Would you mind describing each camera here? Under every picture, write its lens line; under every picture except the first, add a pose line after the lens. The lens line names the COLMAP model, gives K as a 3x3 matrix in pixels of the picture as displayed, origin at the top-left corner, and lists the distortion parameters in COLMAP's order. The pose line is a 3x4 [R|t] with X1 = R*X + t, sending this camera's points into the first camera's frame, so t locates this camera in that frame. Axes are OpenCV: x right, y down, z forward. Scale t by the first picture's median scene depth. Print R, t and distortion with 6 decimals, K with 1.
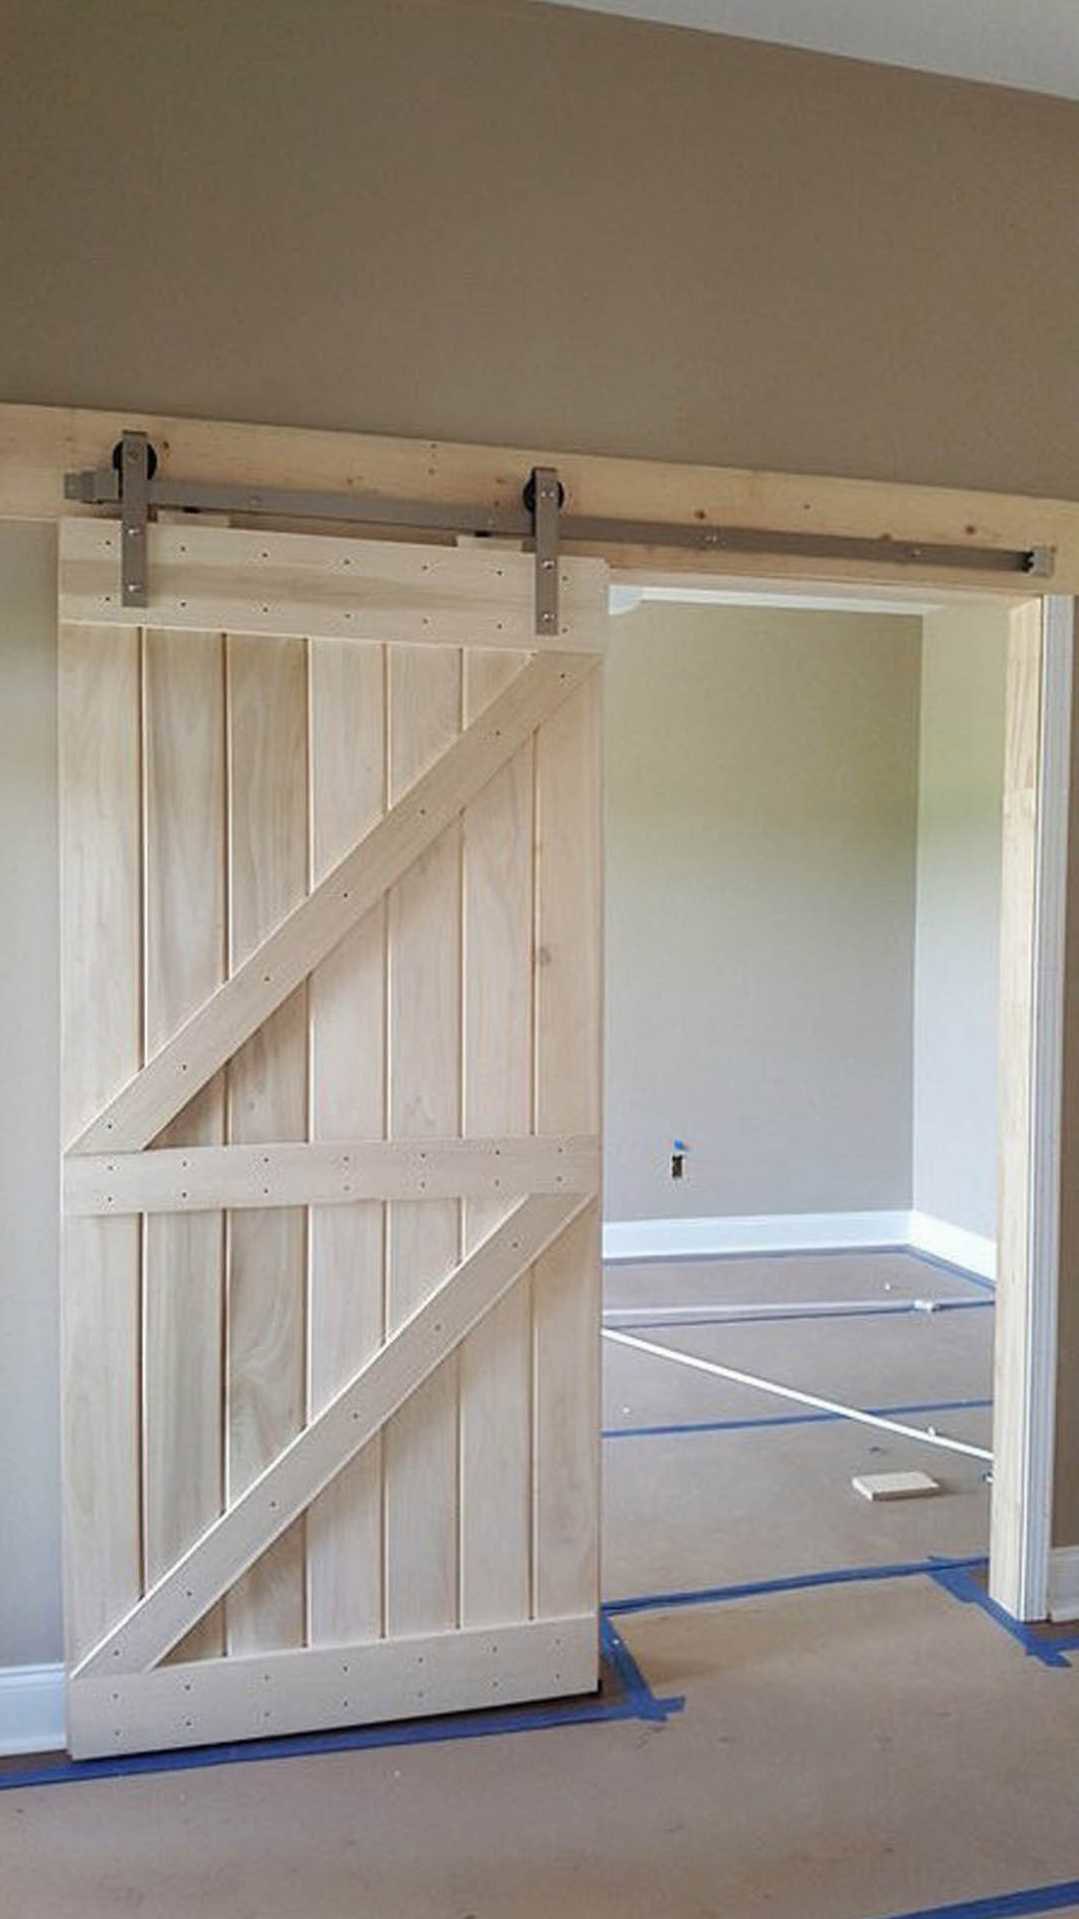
lens RADIAL K [[1338.8, 0, 539.5], [0, 1338.8, 959.5], [0, 0, 1]] dist [0.158544, -0.318468]
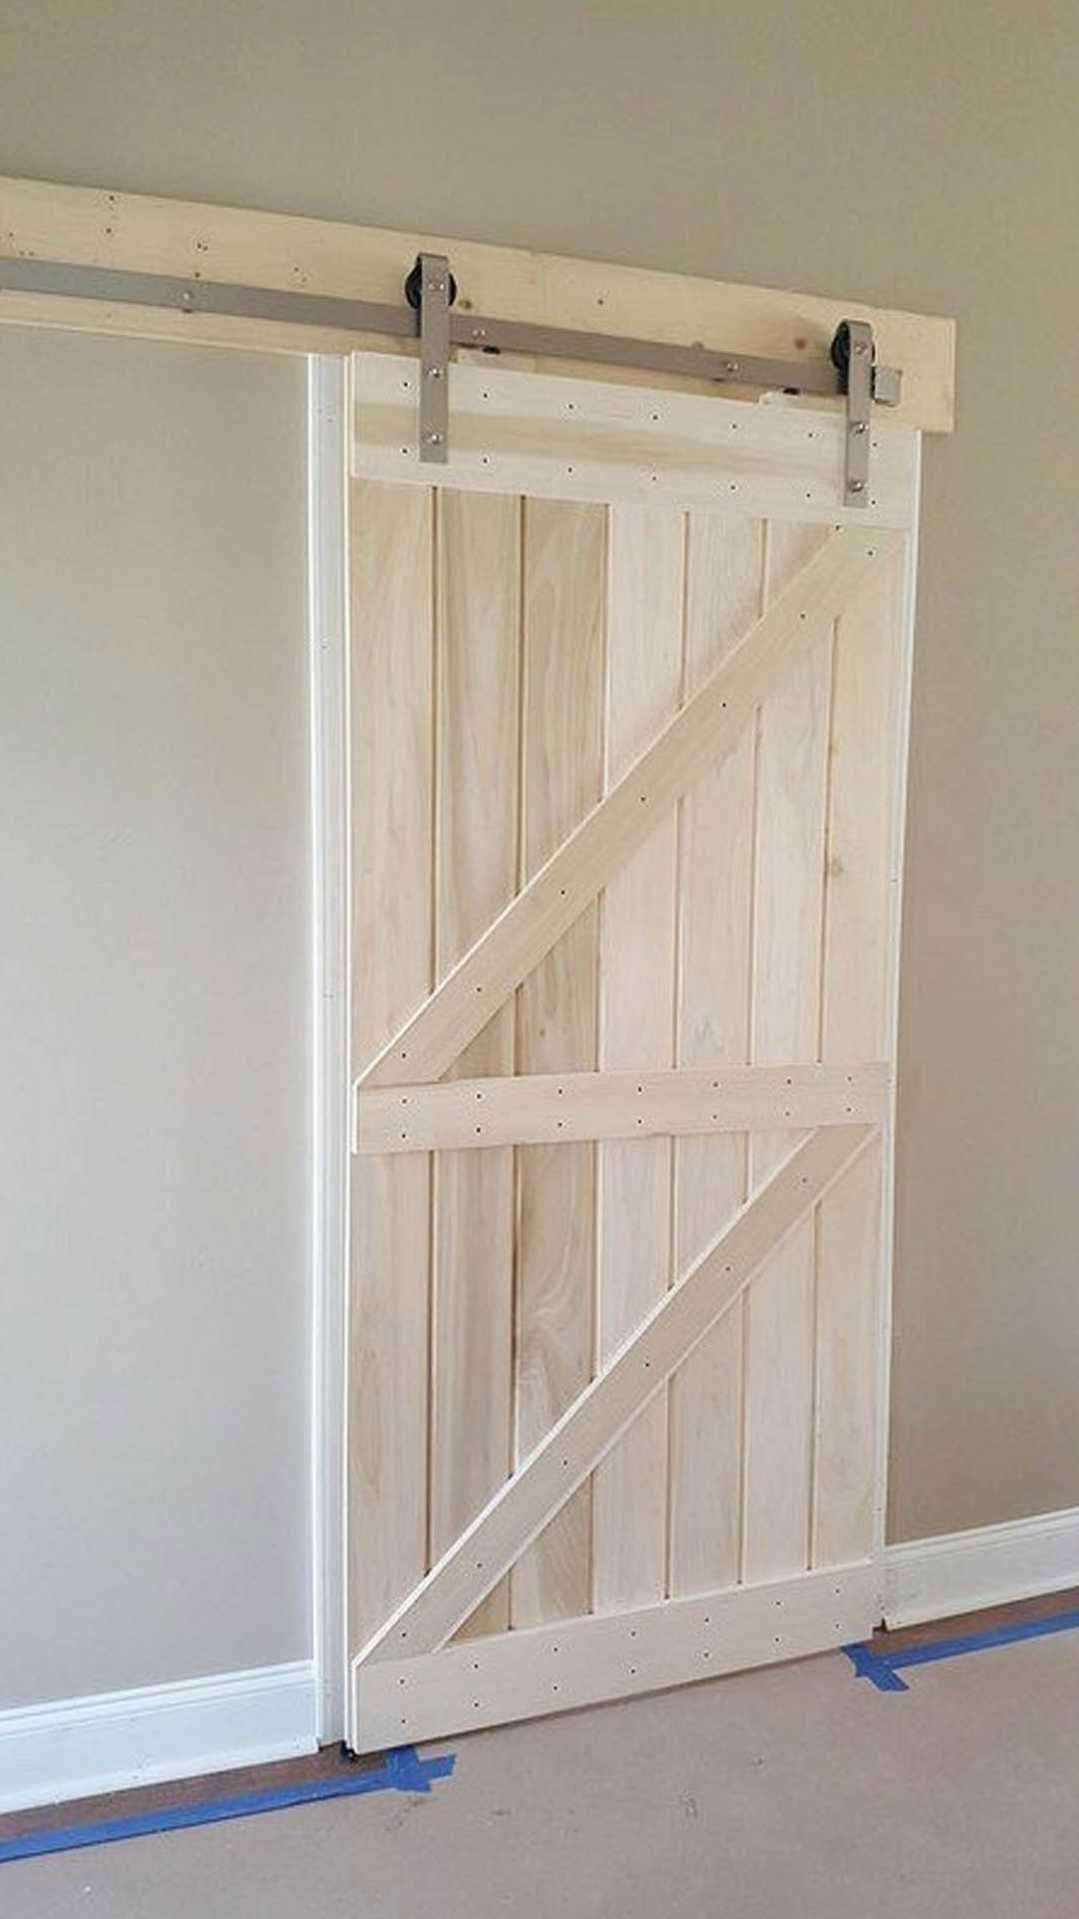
lens RADIAL K [[1689.9, 0, 540.8], [0, 1689.9, 999.3], [0, 0, 1]] dist [0.319012, -1.163906]
pose [[0.983140, -0.010788, 0.182534, -0.418551], [-0.002419, 0.997403, 0.071976, 0.004276], [-0.182836, -0.071204, 0.980562, -0.112691]]
